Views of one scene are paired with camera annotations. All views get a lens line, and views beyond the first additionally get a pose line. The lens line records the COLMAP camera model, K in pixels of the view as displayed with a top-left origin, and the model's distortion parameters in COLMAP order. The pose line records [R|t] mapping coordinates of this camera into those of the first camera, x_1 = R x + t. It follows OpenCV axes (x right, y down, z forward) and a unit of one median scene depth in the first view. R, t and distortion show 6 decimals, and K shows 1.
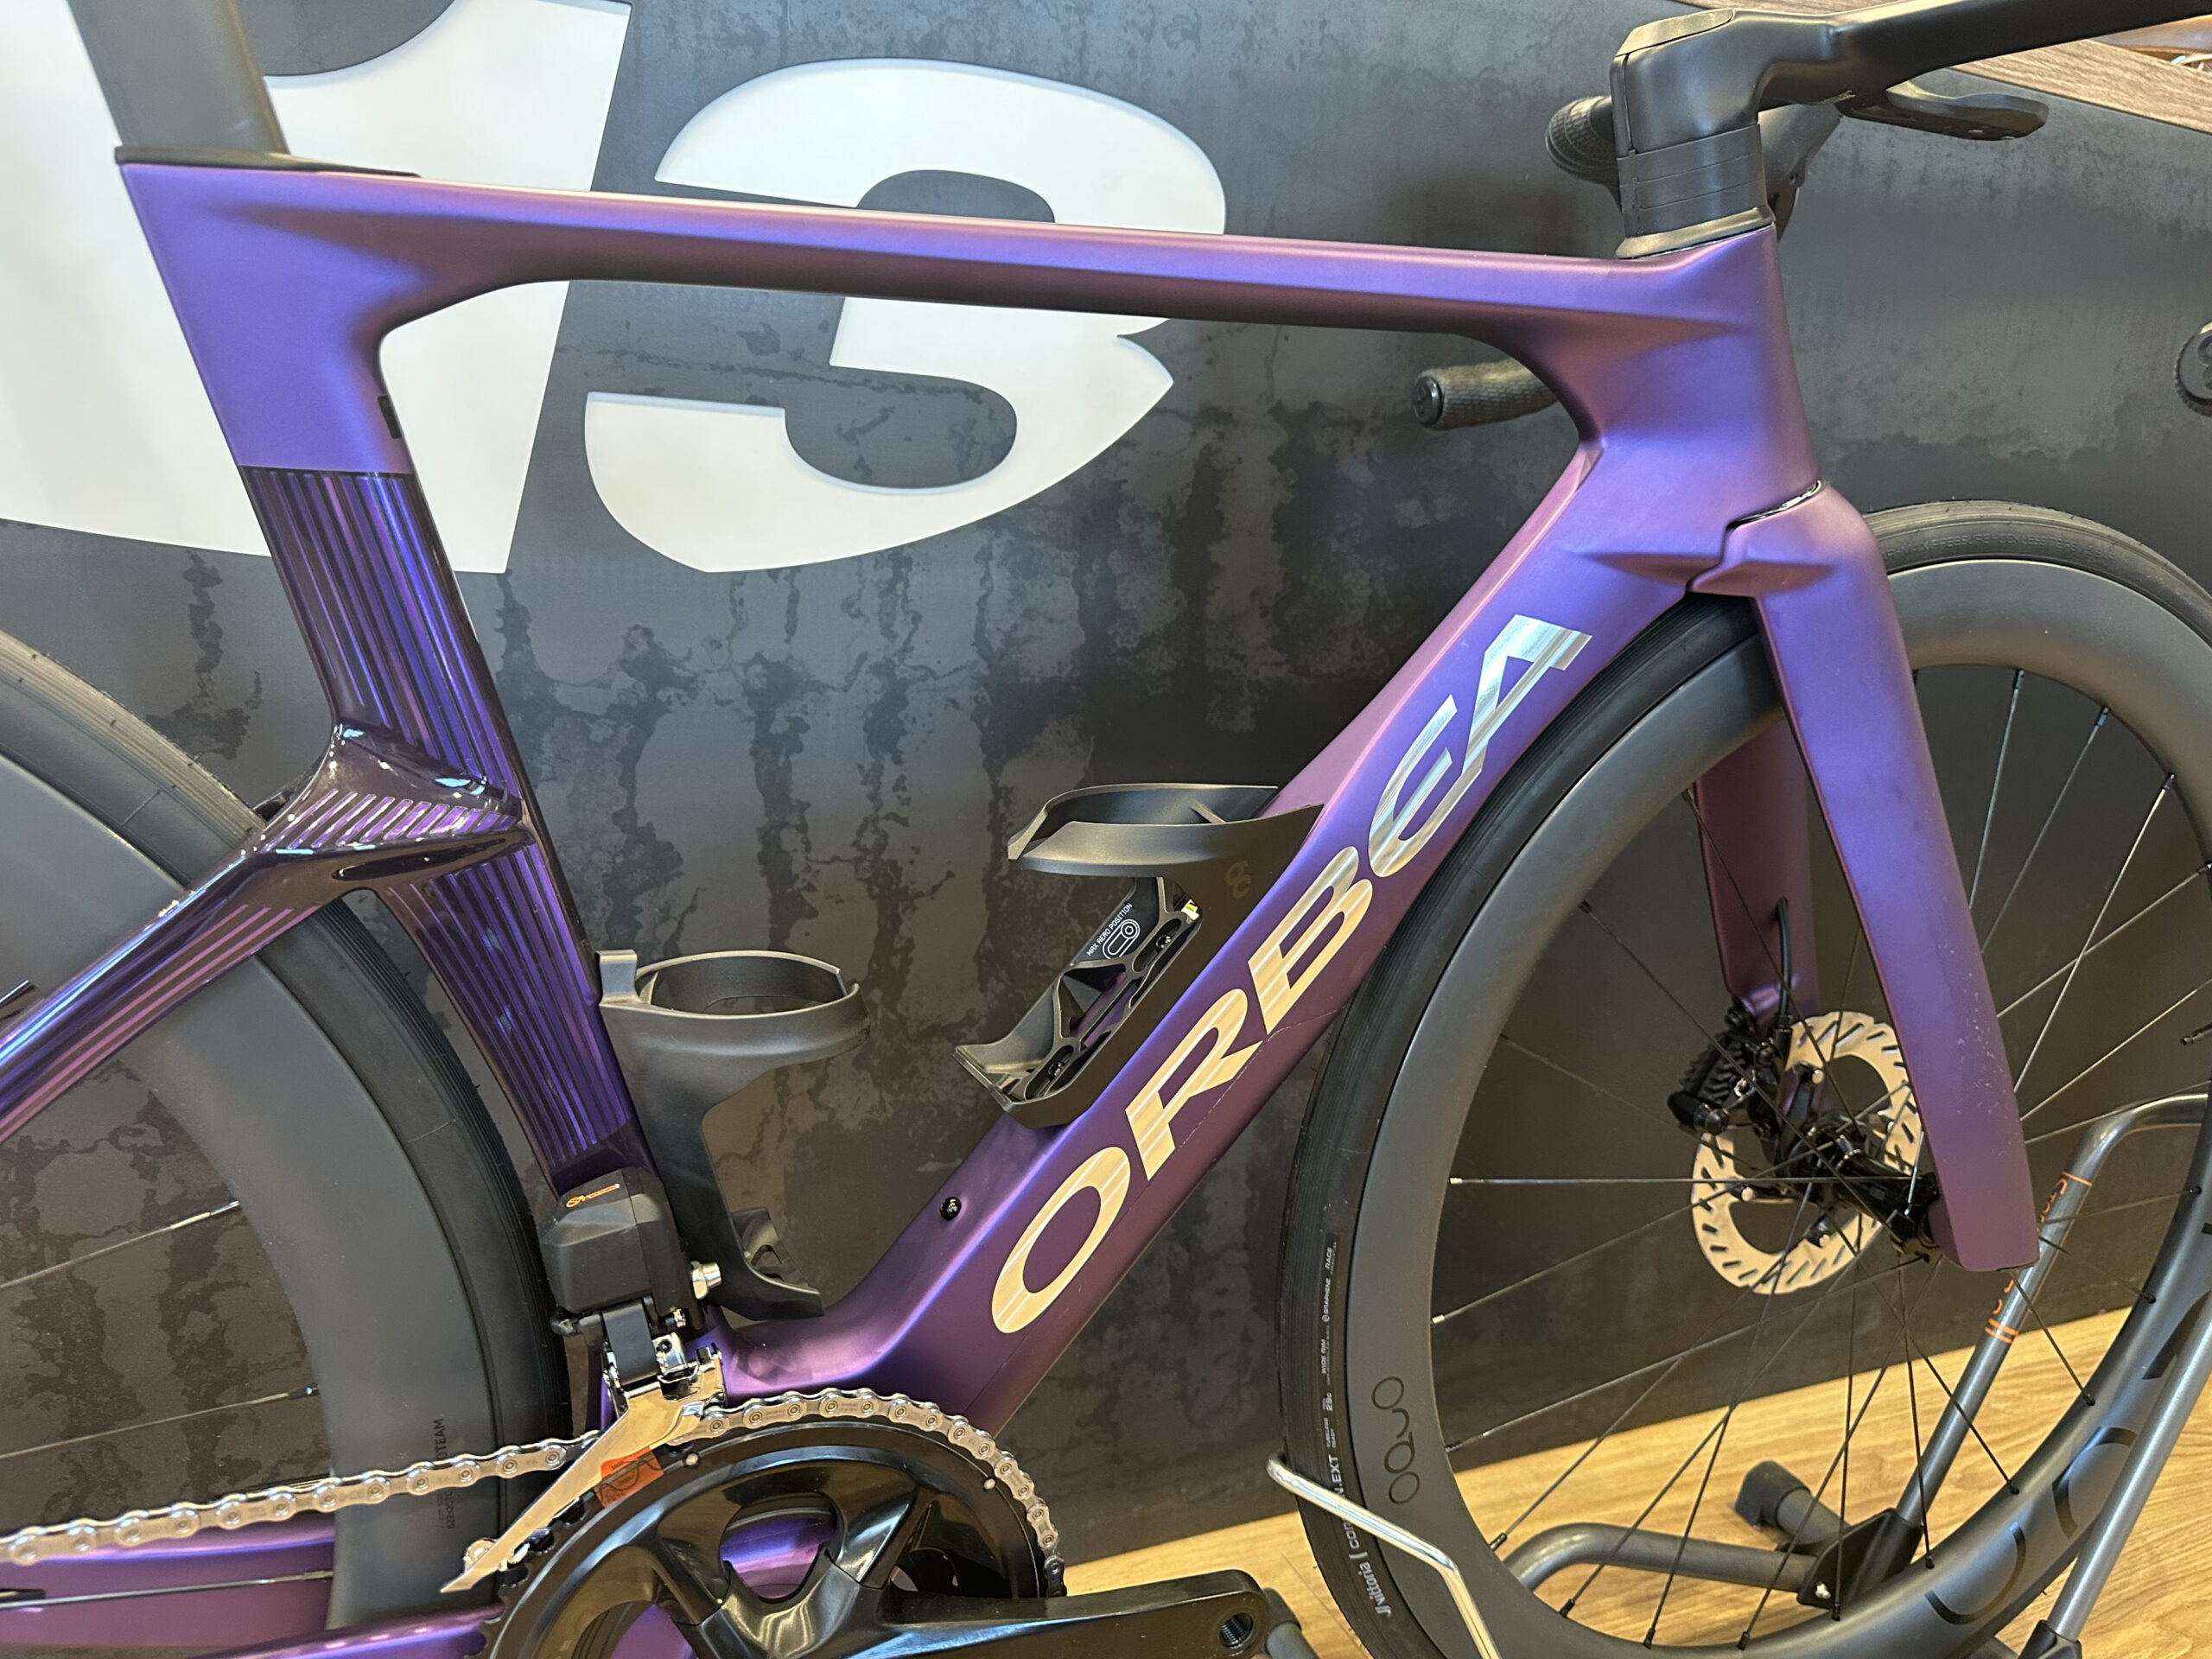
lens RADIAL K [[1610.0, 0, 1155.1], [0, 1610.0, 834.0], [0, 0, 1]] dist [0.087948, -0.158888]
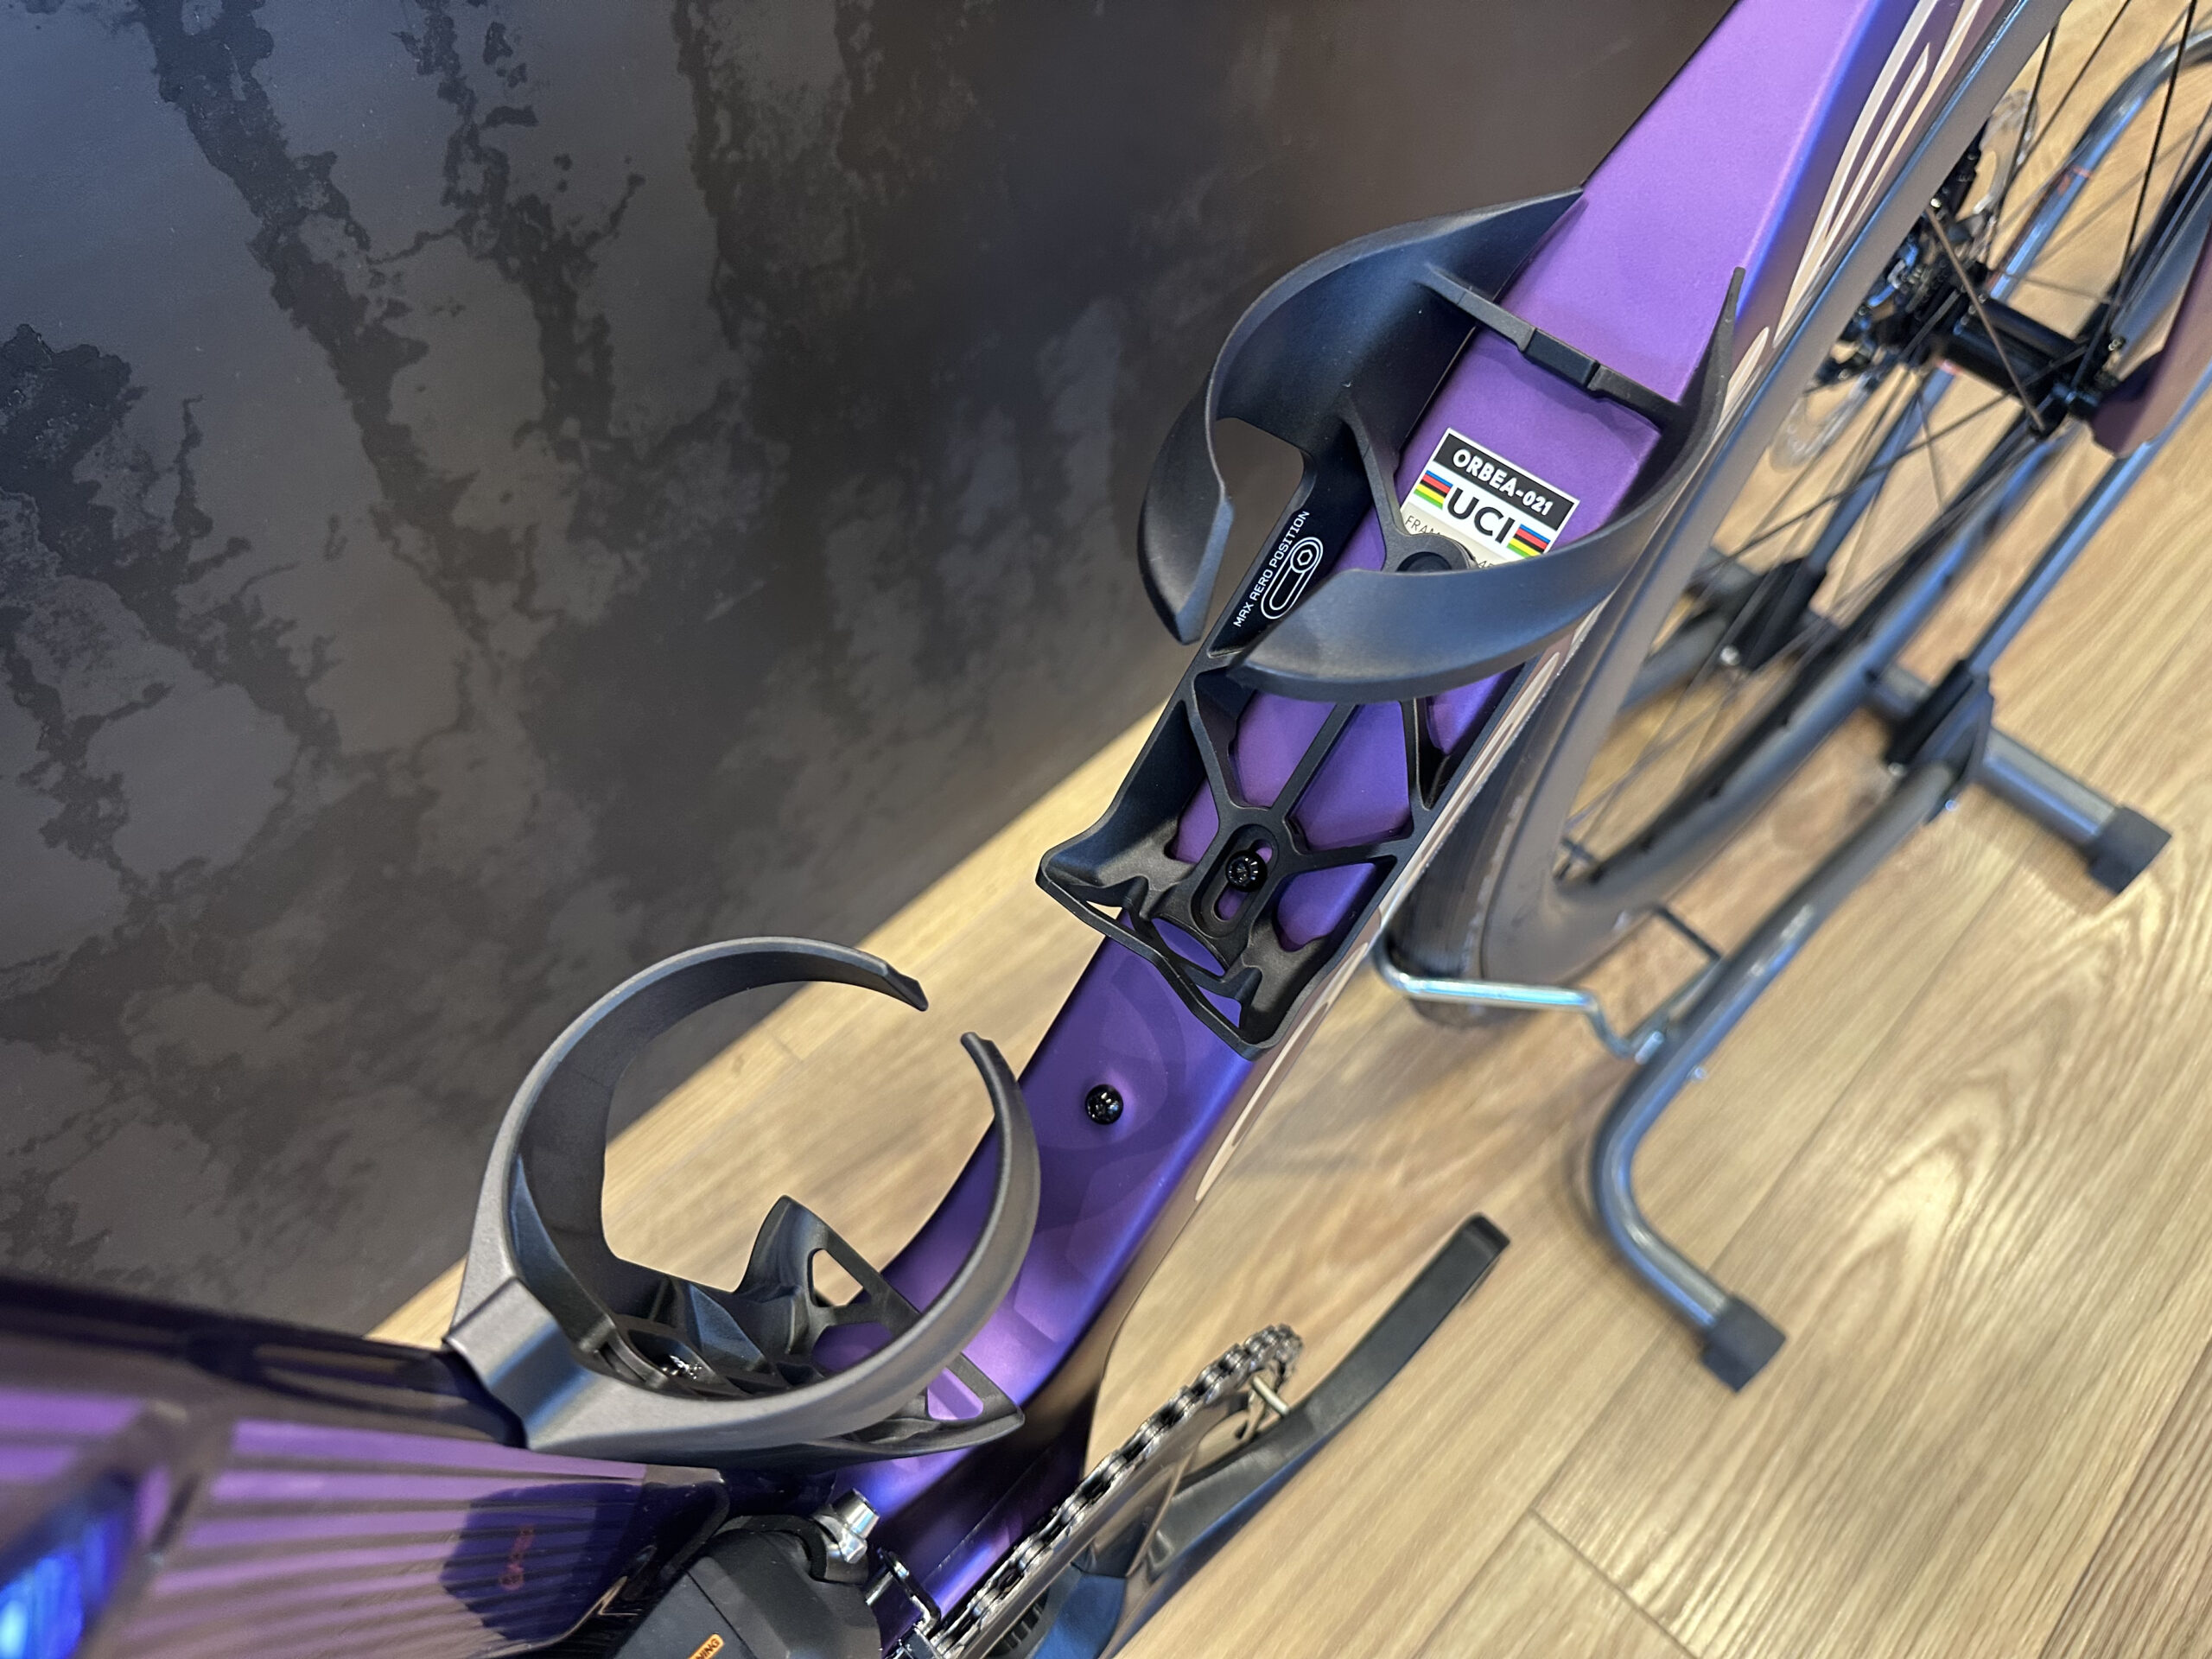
lens RADIAL K [[1610.0, 0, 1155.1], [0, 1610.0, 834.0], [0, 0, 1]] dist [0.087948, -0.158888]
pose [[0.934131, -0.297938, 0.196549, -0.150980], [0.081949, 0.714981, 0.694324, -0.190300], [-0.347395, -0.632483, 0.692302, 0.502745]]
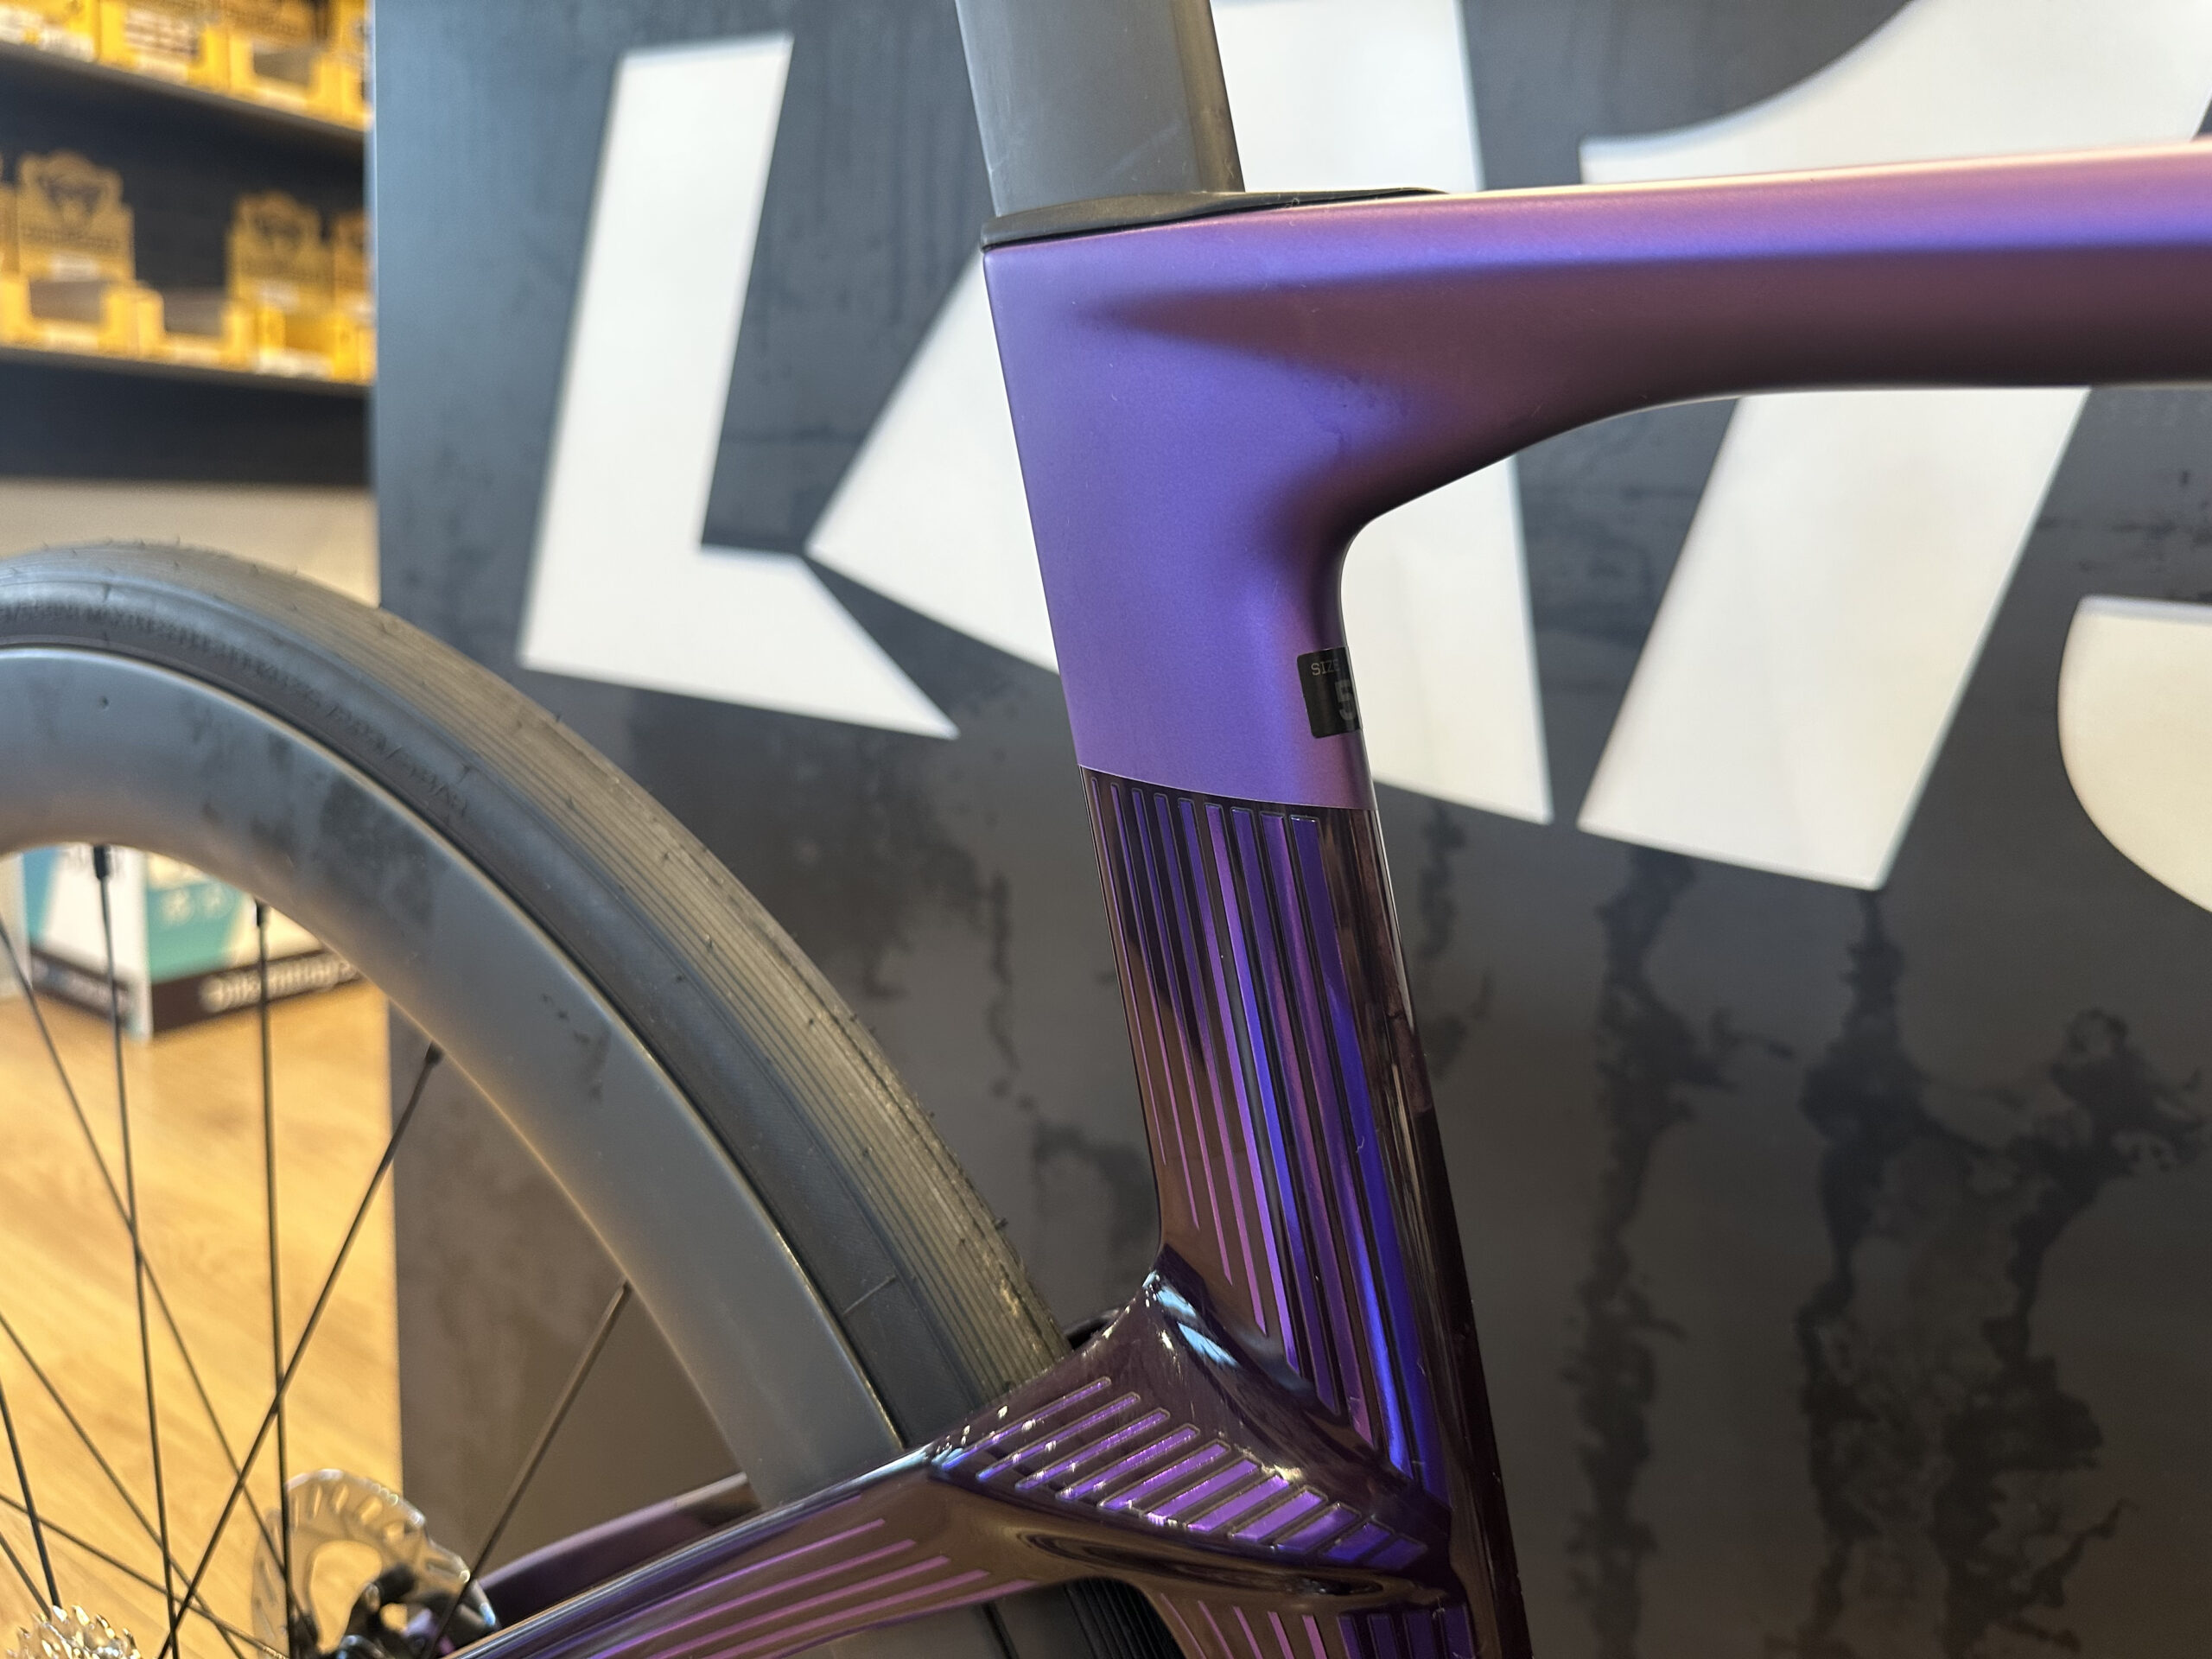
lens RADIAL K [[1683.1, 0, 1096.6], [0, 1683.1, 832.8], [0, 0, 1]] dist [-0.008215, -0.014960]
pose [[0.553131, 0.138600, -0.821484, -0.049369], [-0.214727, 0.976466, 0.020166, -0.123868], [0.804946, 0.165241, 0.569875, 0.389626]]
